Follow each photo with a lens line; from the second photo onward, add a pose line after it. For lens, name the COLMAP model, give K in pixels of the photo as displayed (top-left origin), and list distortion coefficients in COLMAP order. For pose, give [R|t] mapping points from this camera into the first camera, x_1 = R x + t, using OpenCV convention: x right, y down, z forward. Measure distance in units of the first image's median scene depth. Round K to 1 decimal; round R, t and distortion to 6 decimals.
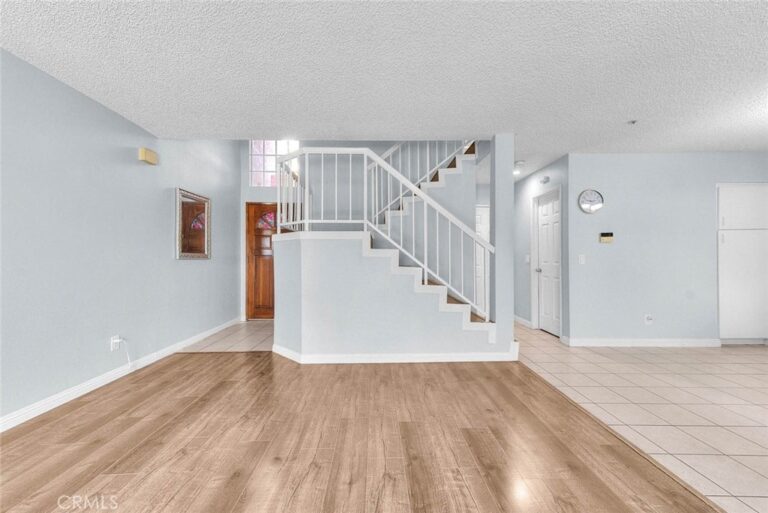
lens RADIAL K [[299.0, 0, 378.1], [0, 299.0, 259.8], [0, 0, 1]] dist [0.022939, 0.000011]
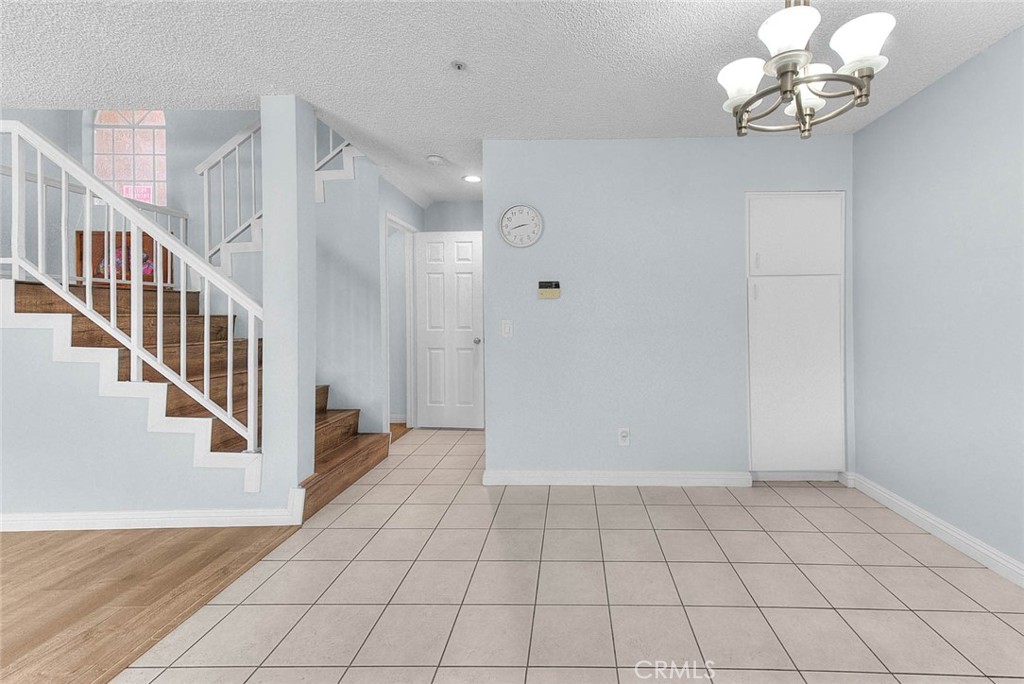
lens RADIAL K [[412.0, 0, 513.9], [0, 412.0, 320.0], [0, 0, 1]] dist [0.015726, 0.000079]
pose [[0.999432, 0.000670, -0.033688, 0.777894], [-0.000503, 0.999988, 0.004970, -0.024831], [0.033691, -0.004950, 0.999420, 0.259387]]
